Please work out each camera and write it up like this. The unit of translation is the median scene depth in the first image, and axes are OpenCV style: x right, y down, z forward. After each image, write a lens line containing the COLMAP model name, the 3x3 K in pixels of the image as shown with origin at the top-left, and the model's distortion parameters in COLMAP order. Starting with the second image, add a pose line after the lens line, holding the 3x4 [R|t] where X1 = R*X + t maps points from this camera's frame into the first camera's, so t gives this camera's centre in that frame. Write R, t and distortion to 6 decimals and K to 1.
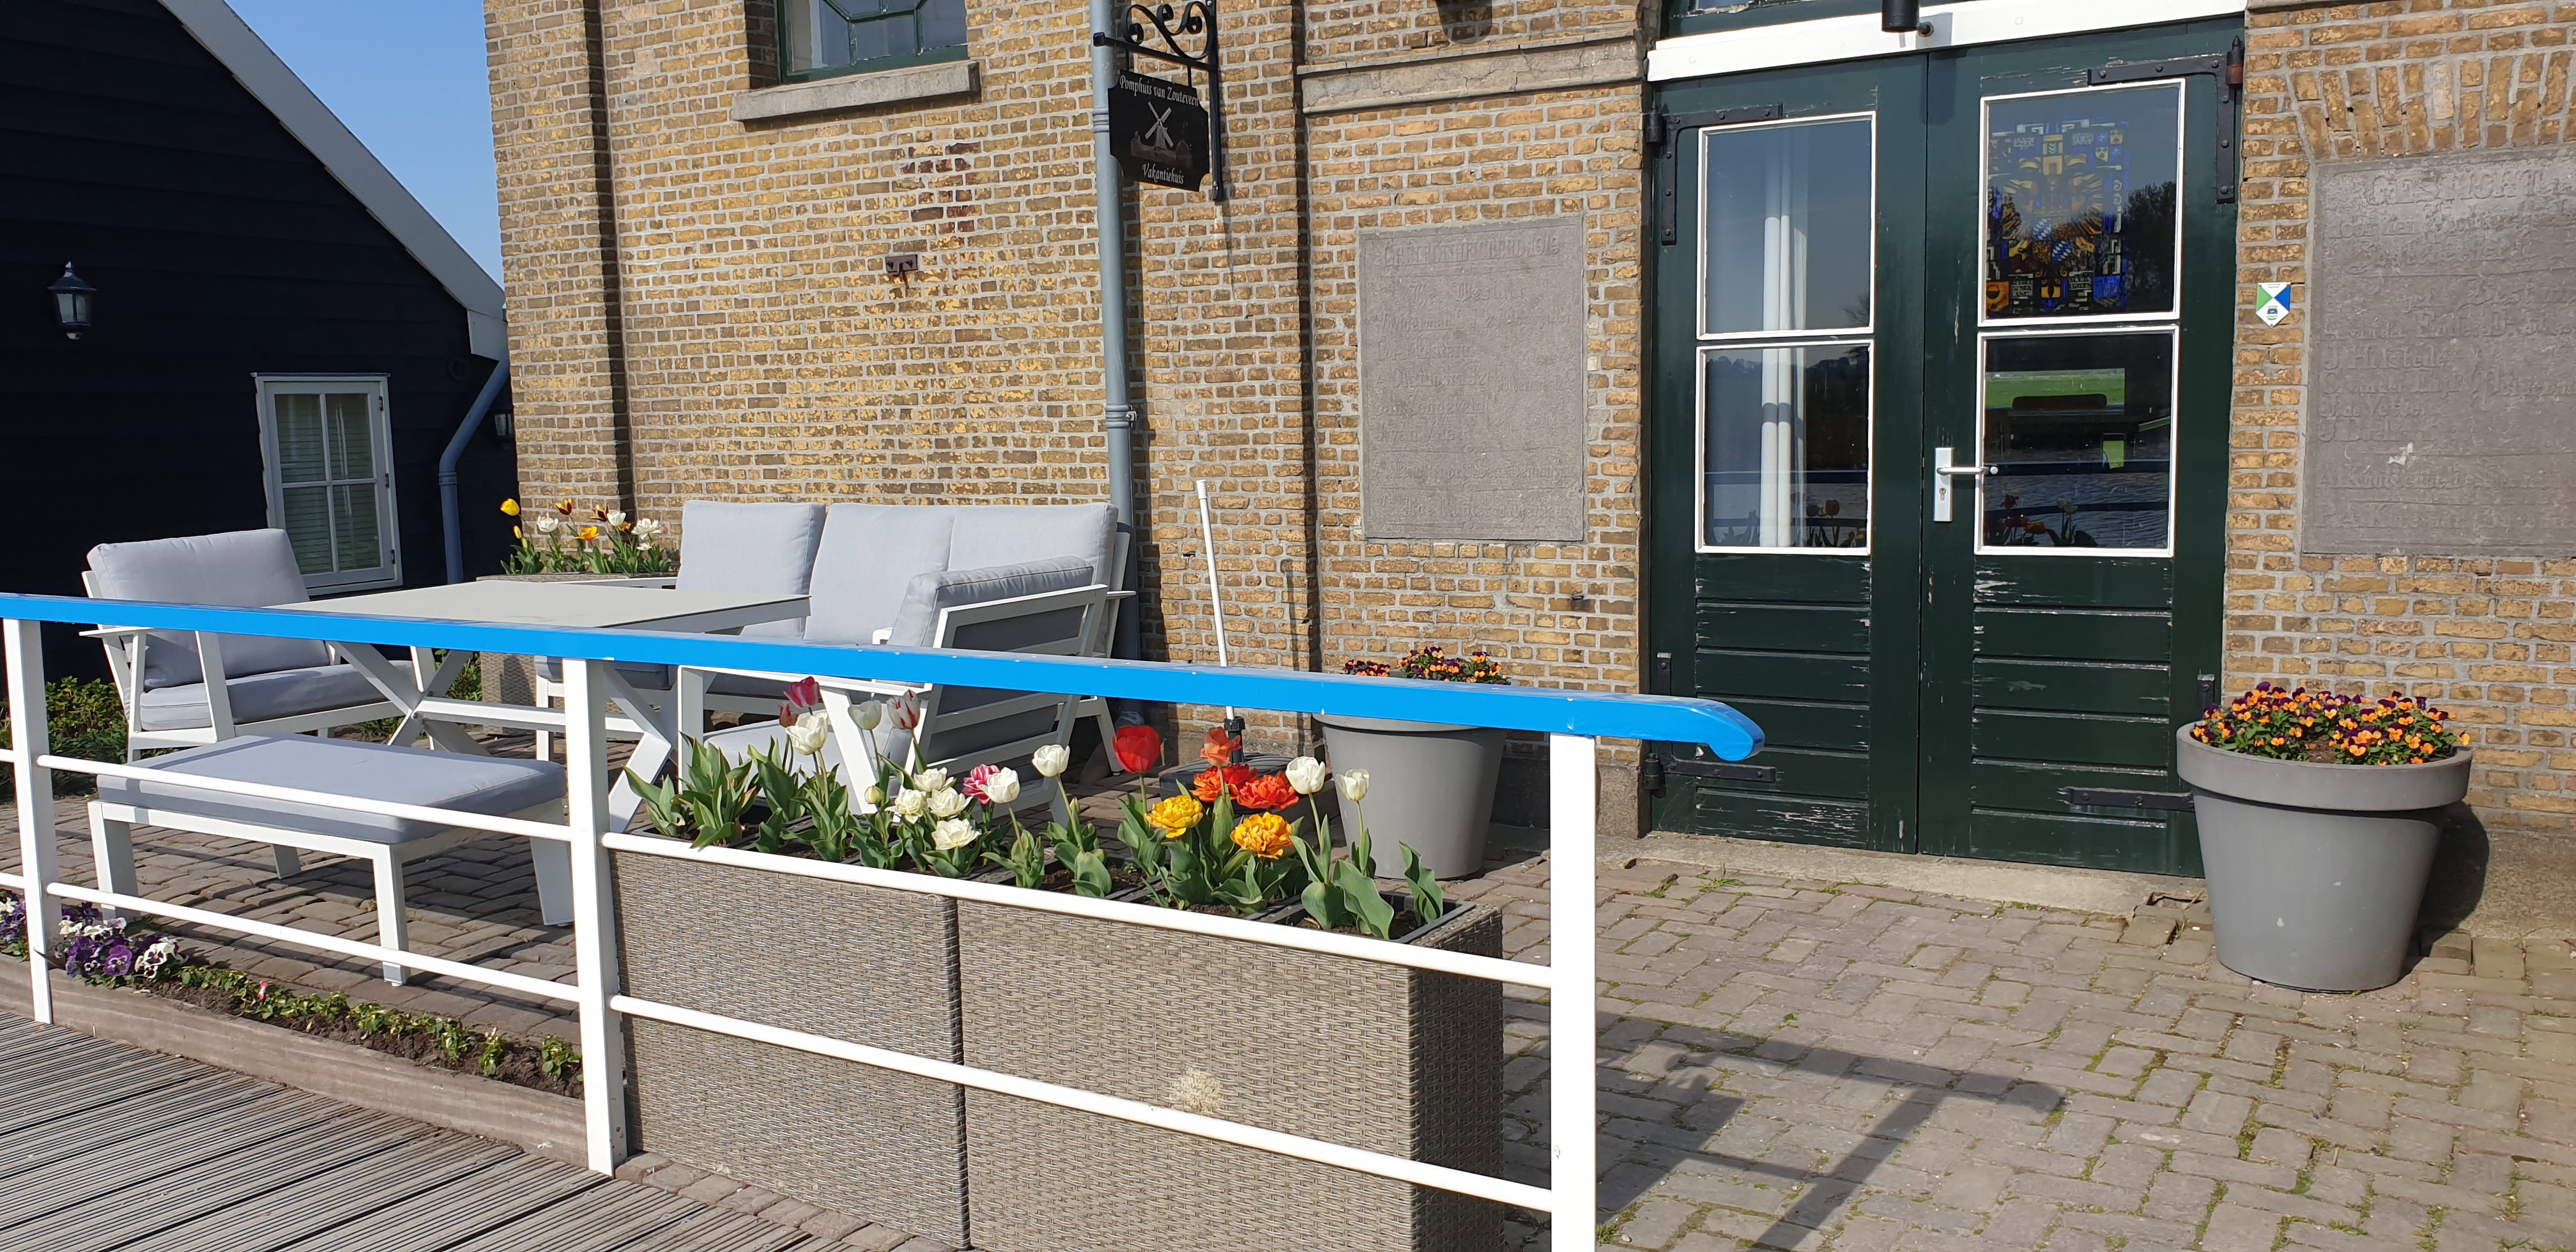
lens RADIAL K [[1993.8, 0, 1324.7], [0, 1993.8, 616.7], [0, 0, 1]] dist [0.057112, -0.058088]
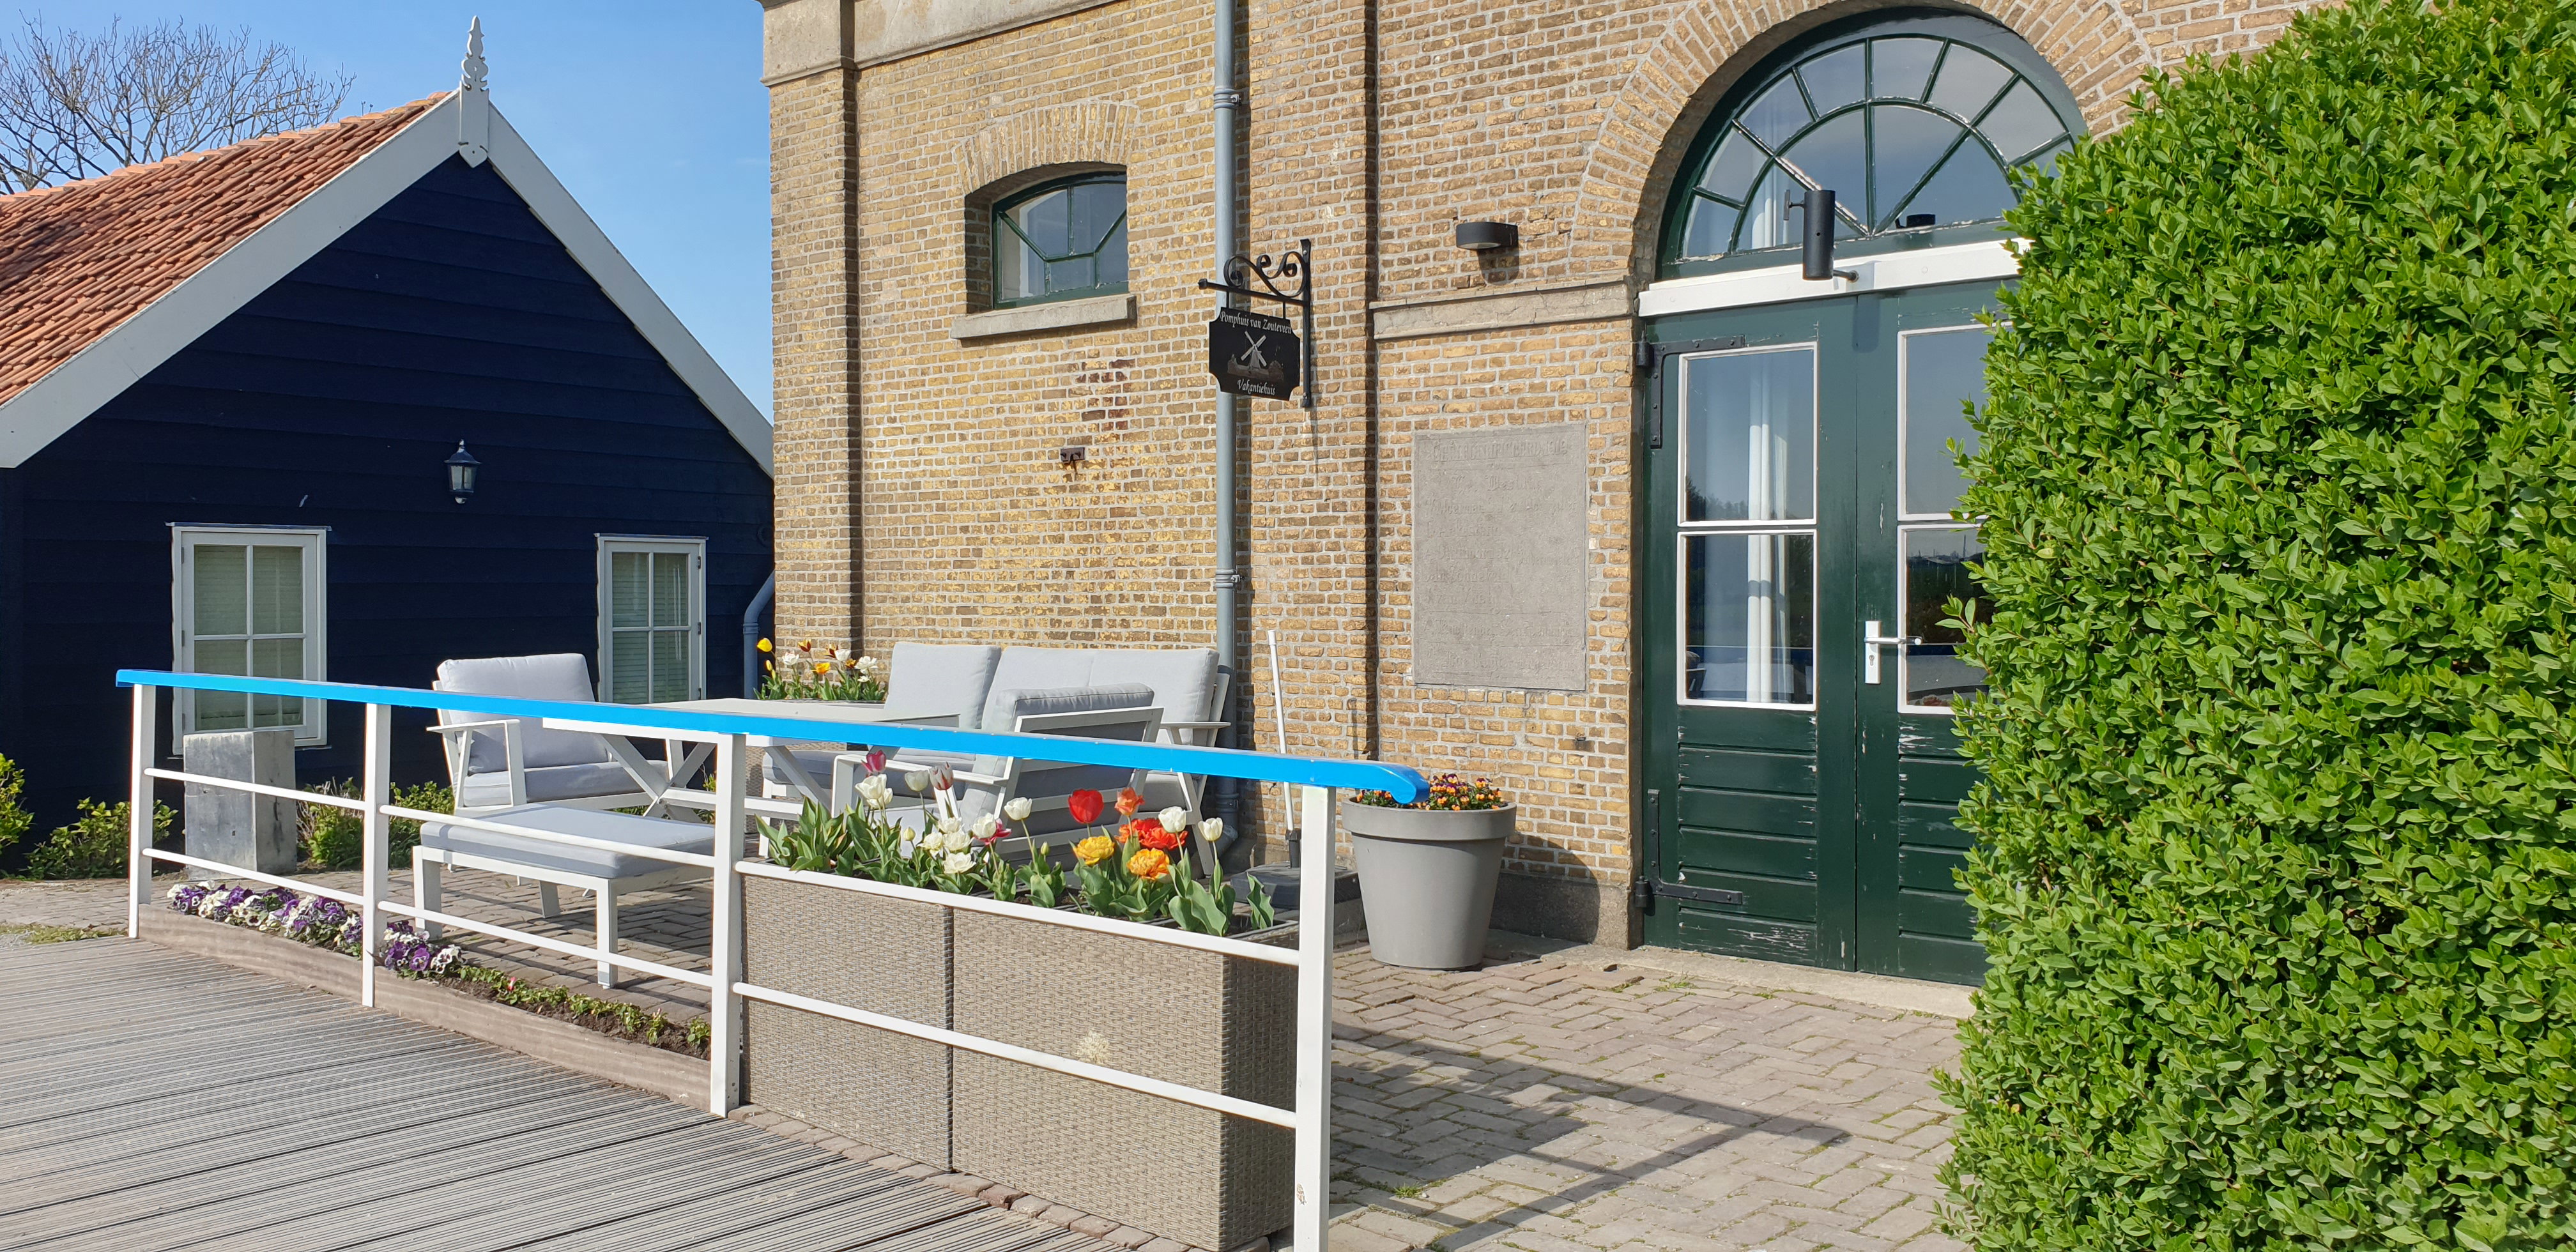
lens RADIAL K [[1999.8, 0, 1289.2], [0, 1999.8, 551.9], [0, 0, 1]] dist [0.238285, -0.572162]
pose [[0.984629, 0.020099, -0.173496, 0.159242], [-0.040868, 0.992293, -0.116981, 0.026782], [0.169808, 0.122273, 0.977862, -0.211343]]
